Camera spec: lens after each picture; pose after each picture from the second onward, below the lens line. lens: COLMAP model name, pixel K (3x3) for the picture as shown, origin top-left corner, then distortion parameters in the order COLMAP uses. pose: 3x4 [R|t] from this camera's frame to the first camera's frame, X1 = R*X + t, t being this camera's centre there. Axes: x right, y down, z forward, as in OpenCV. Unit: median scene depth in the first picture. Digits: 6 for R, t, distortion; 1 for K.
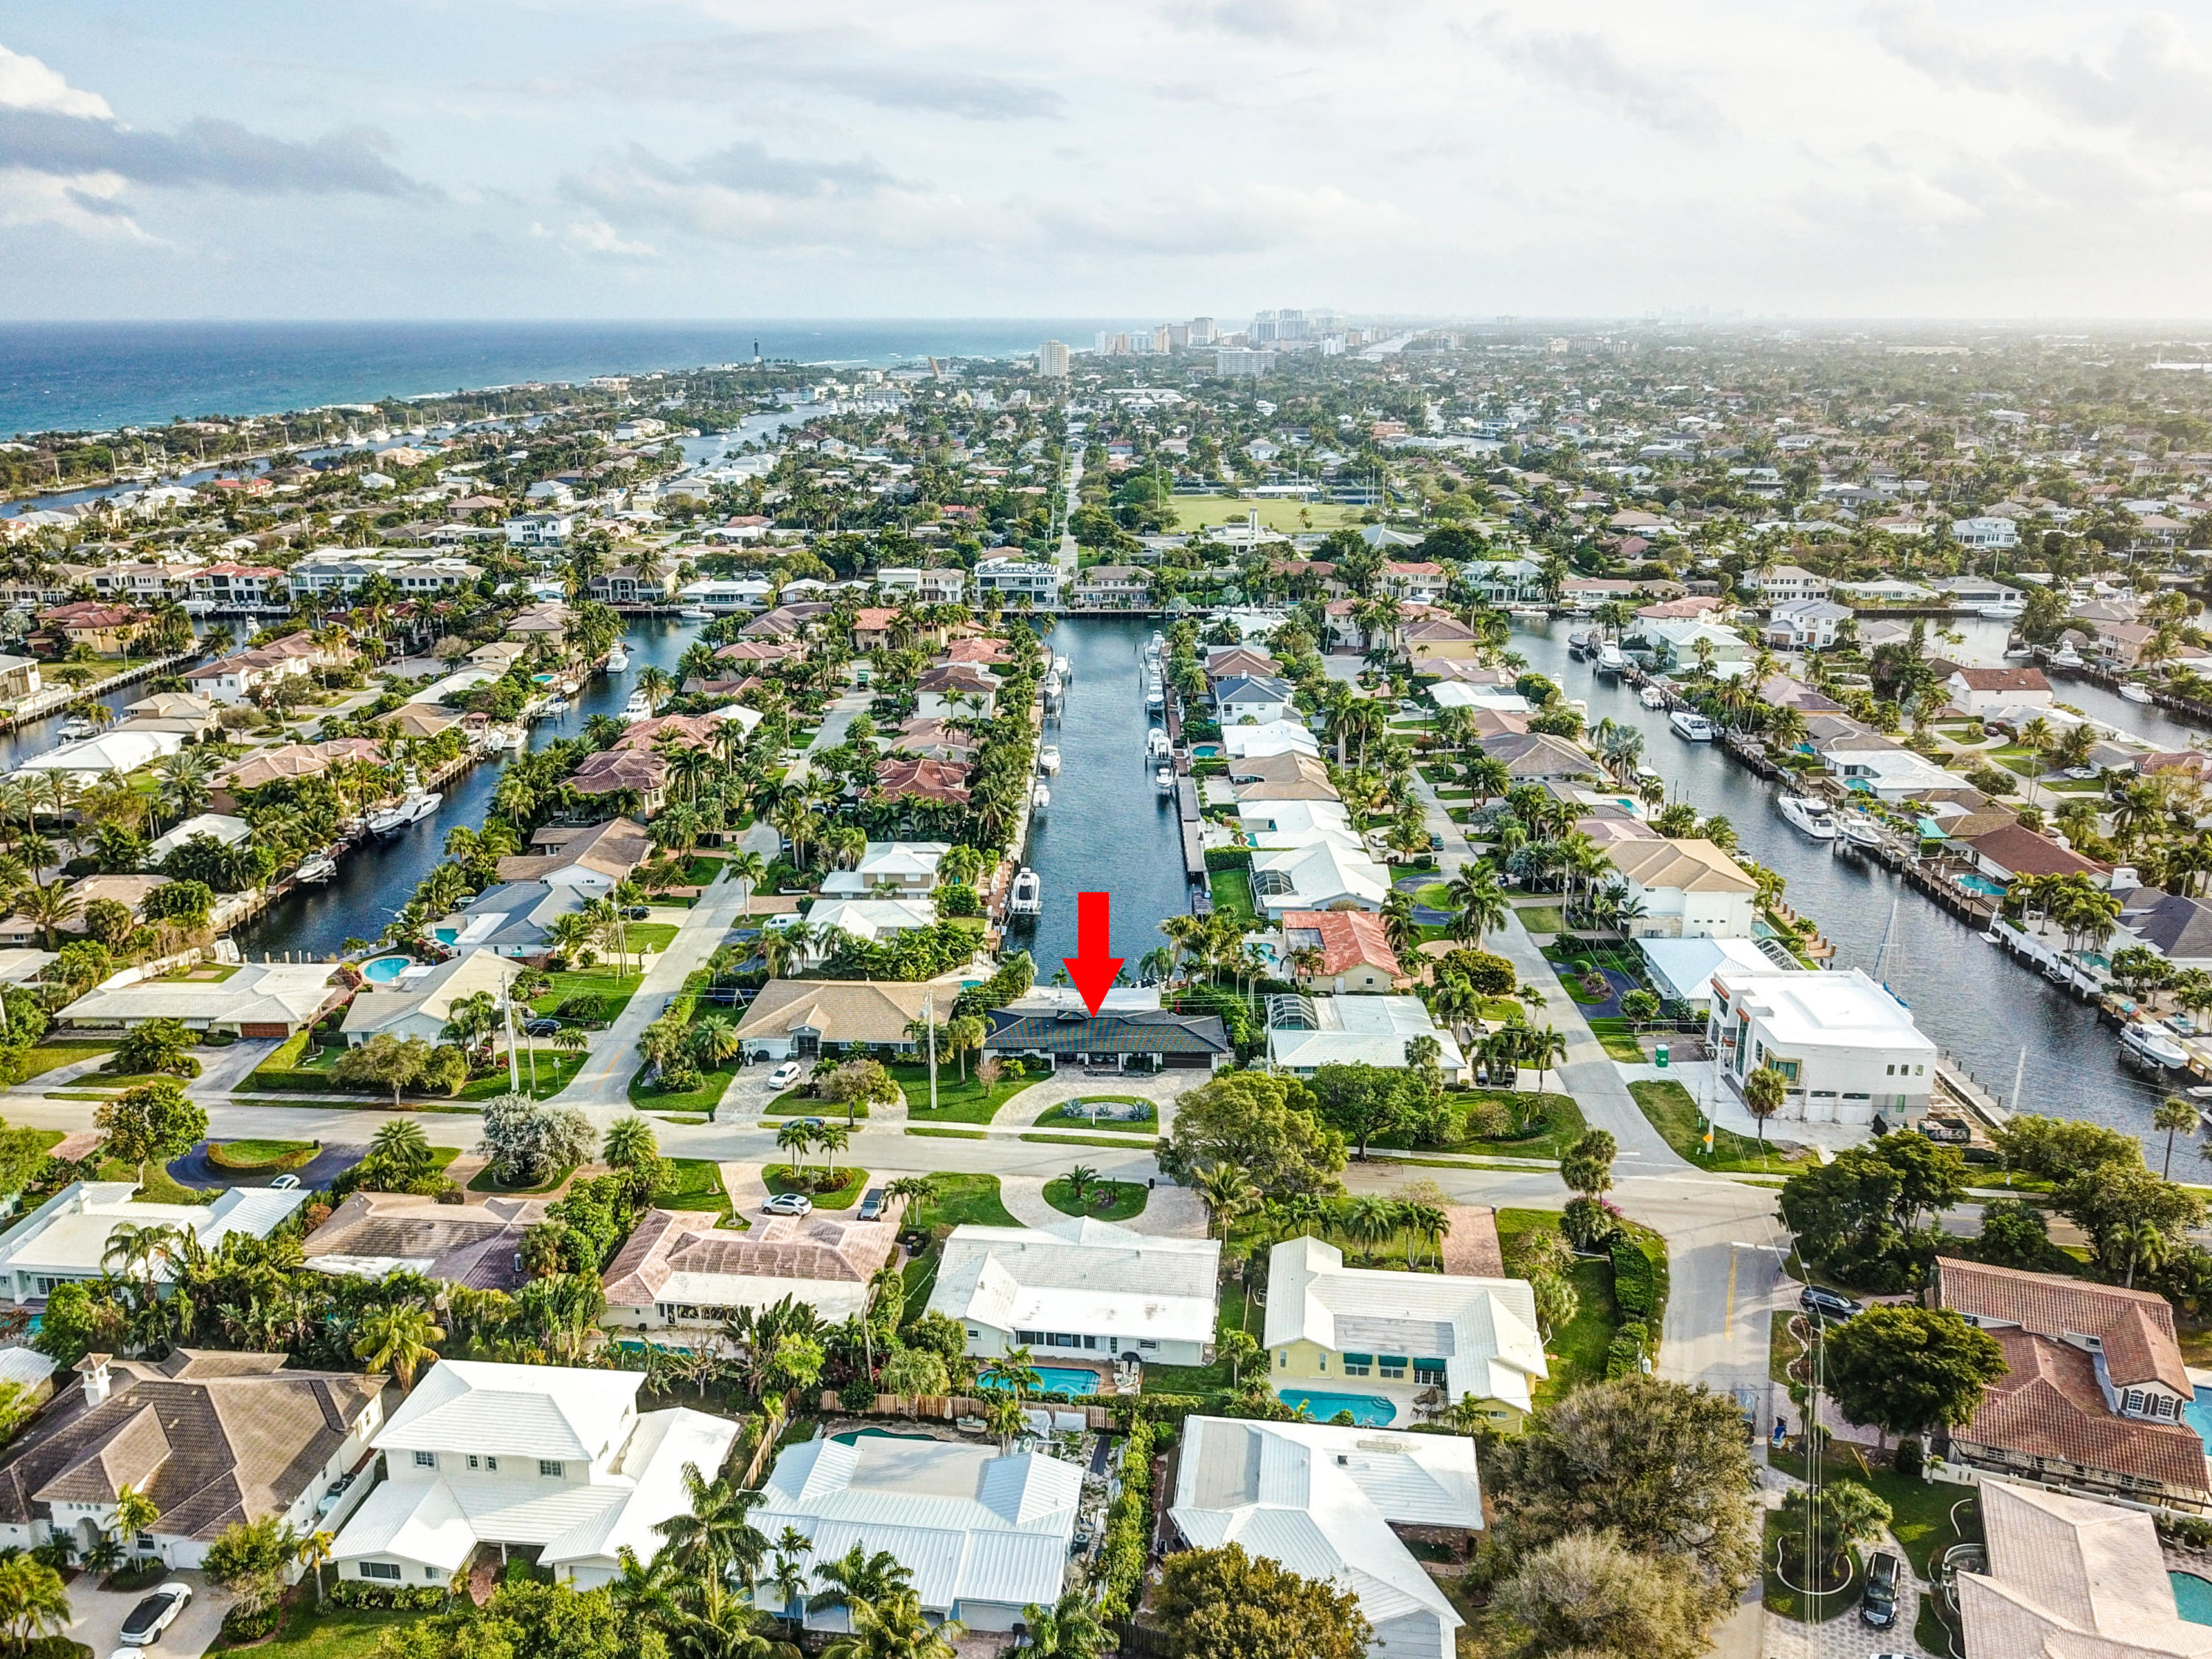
lens RADIAL K [[1778.8, 0, 1115.4], [0, 1778.8, 827.2], [0, 0, 1]] dist [0.004921, -0.003794]
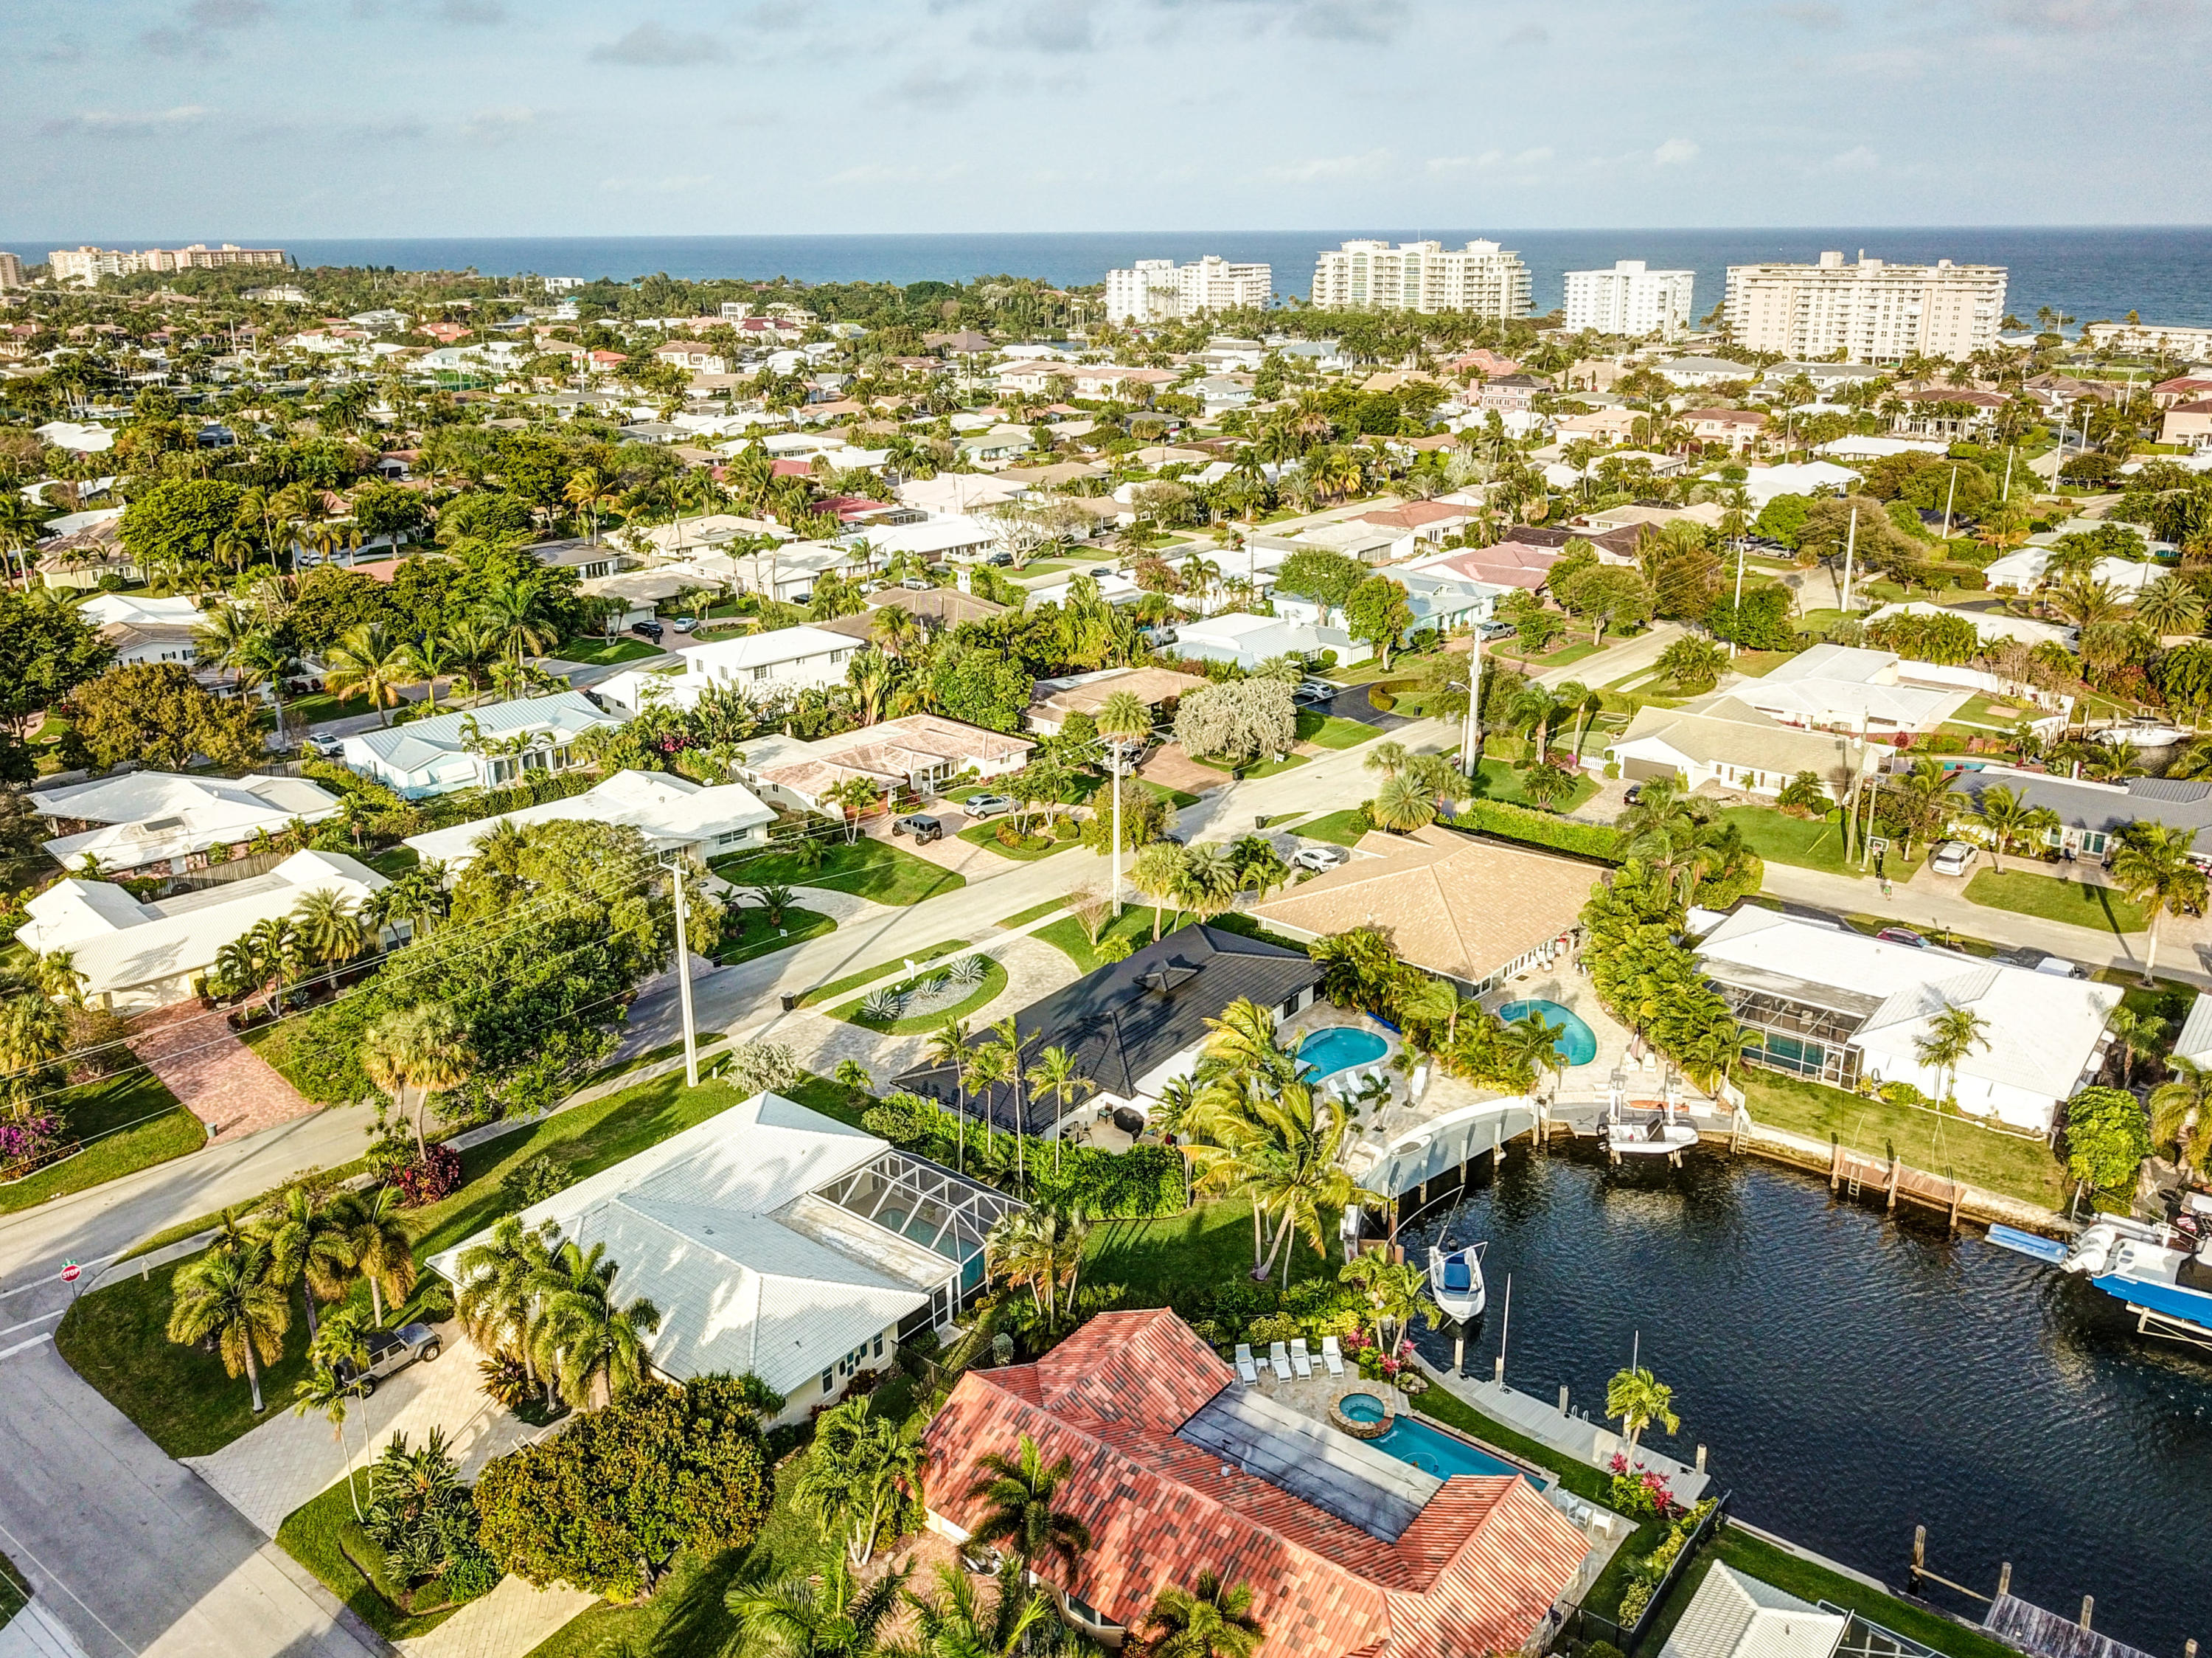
lens RADIAL K [[1686.0, 0, 1114.0], [0, 1686.0, 857.0], [0, 0, 1]] dist [0.002685, -0.001167]
pose [[-0.615259, 0.276695, -0.738171, 0.264541], [-0.214543, 0.842264, 0.494533, -0.129526], [0.758569, 0.462635, -0.458848, 0.914563]]
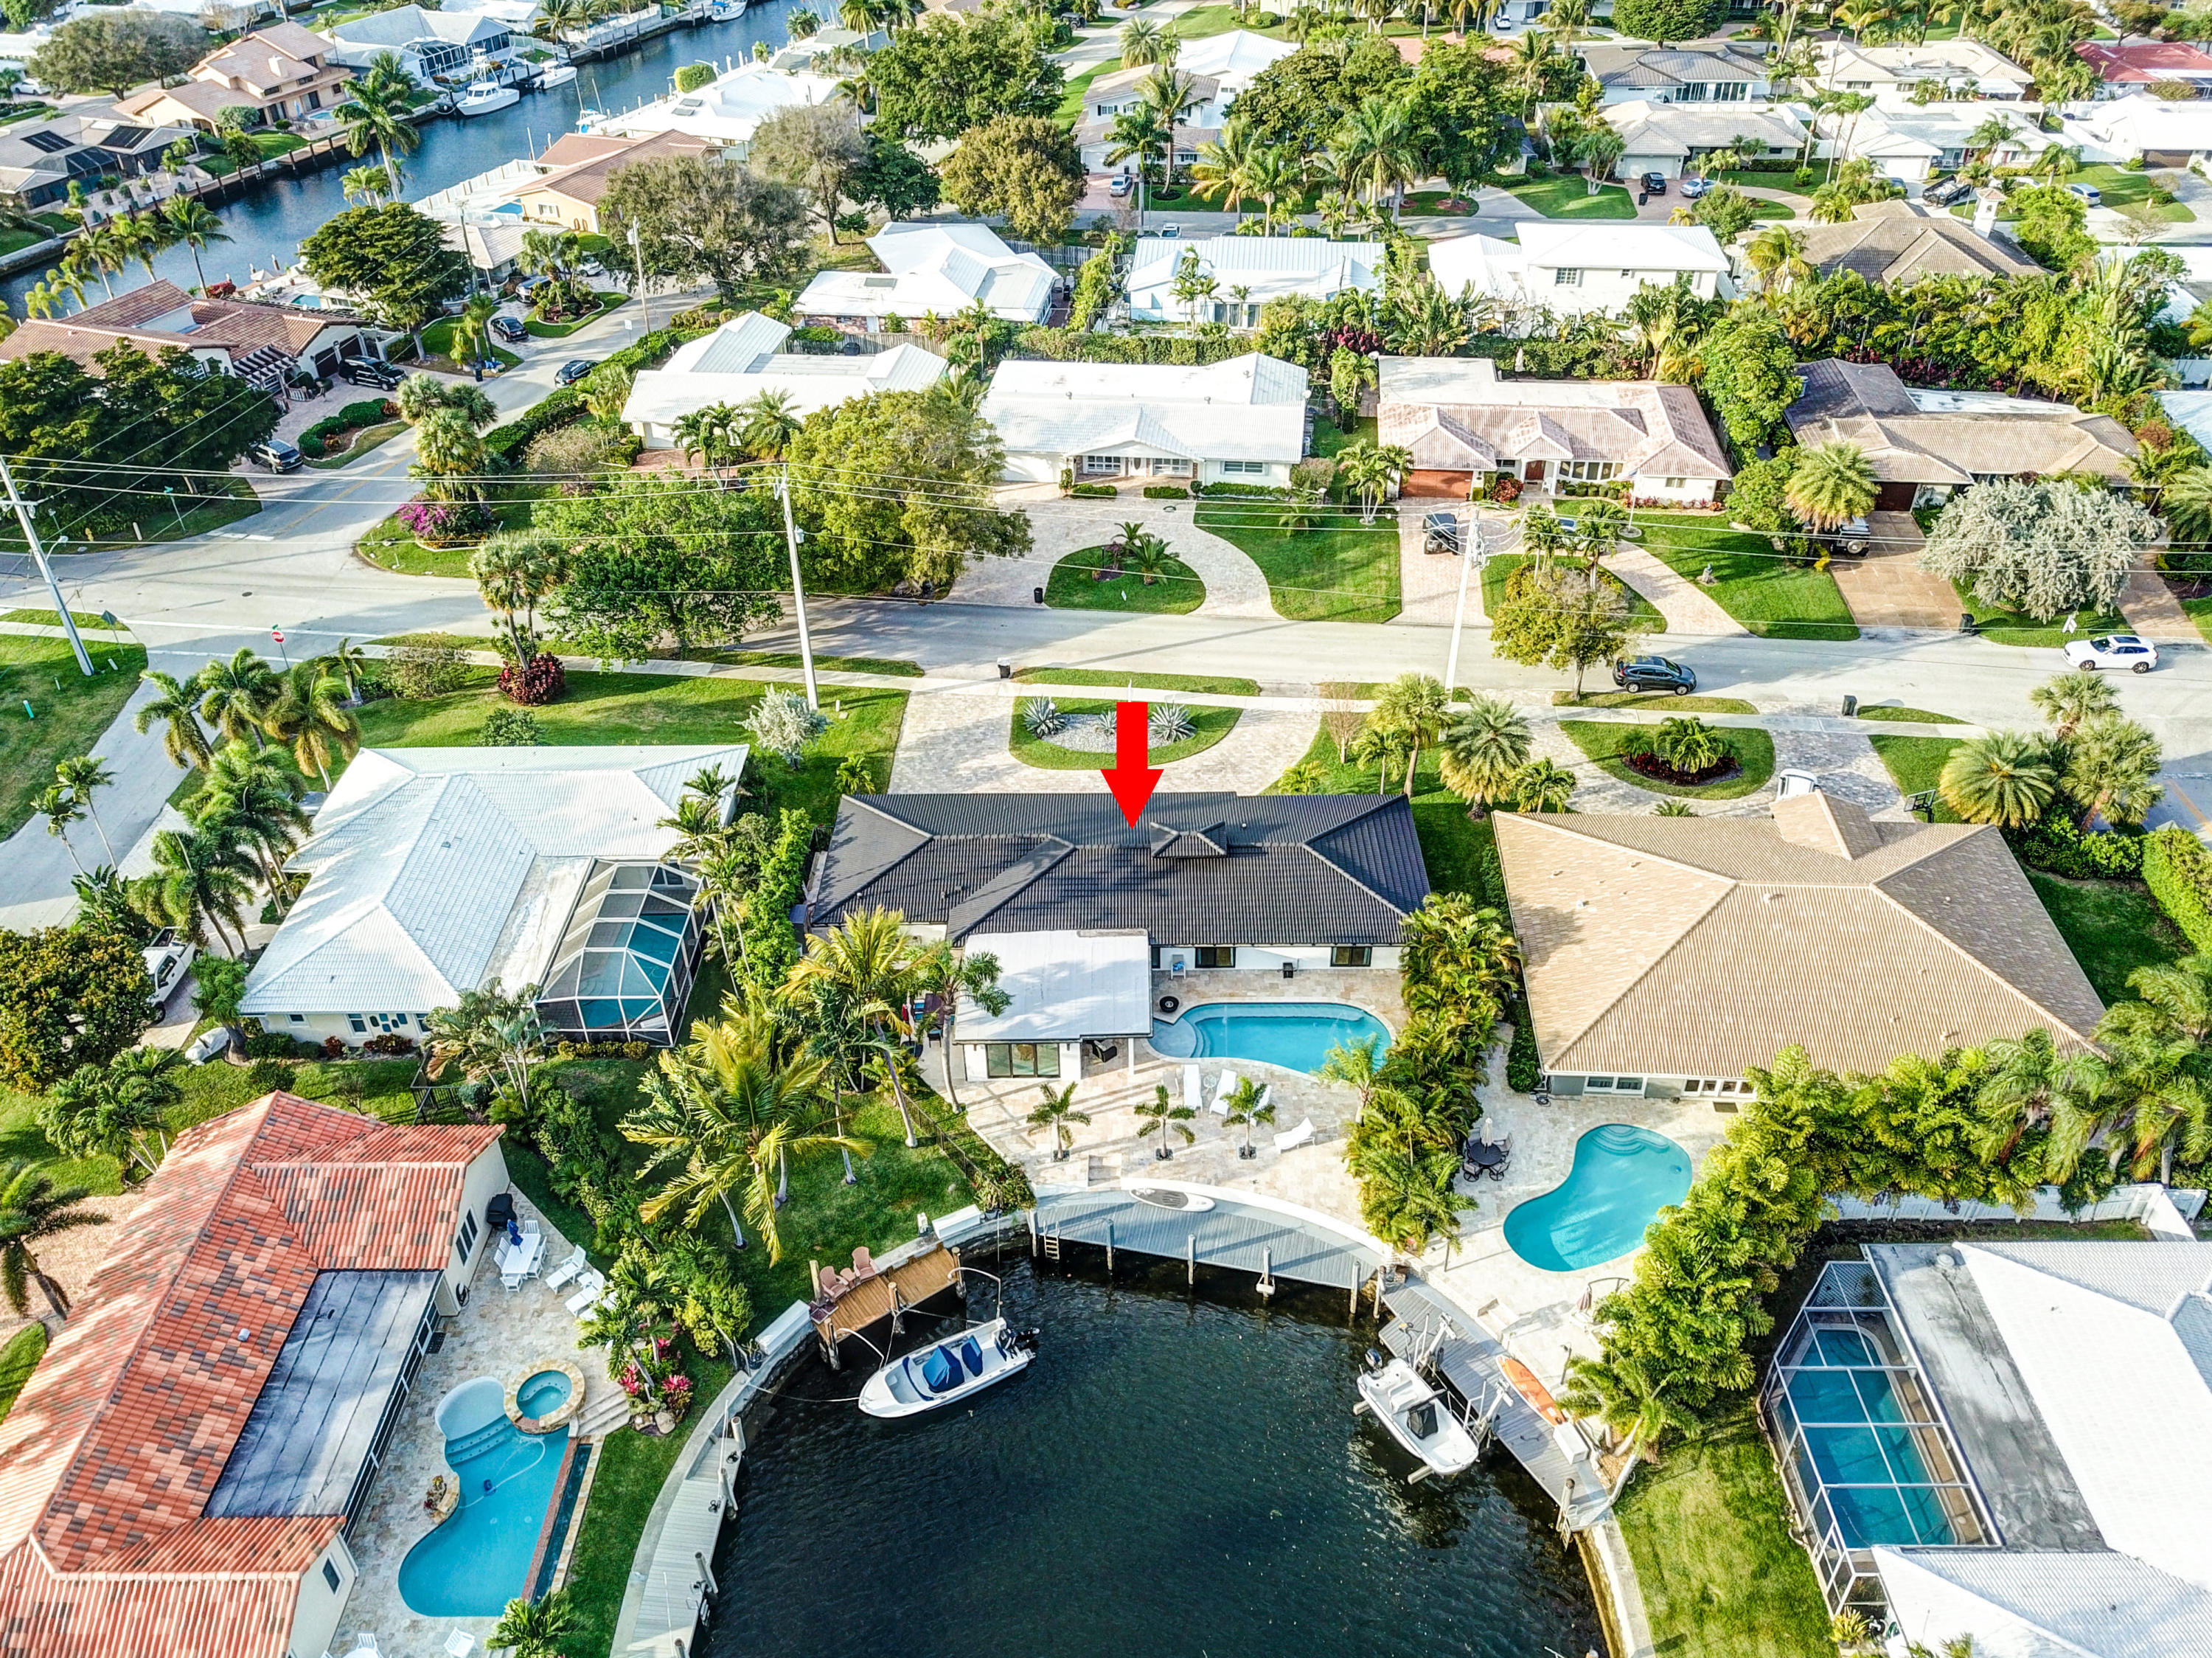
lens RADIAL K [[1686.0, 0, 1114.0], [0, 1686.0, 857.0], [0, 0, 1]] dist [0.002685, -0.001167]
pose [[-0.999915, 0.007993, 0.010318, -0.007141], [0.013049, 0.597744, 0.801581, -0.153448], [0.000239, 0.801647, -0.597797, 0.938654]]
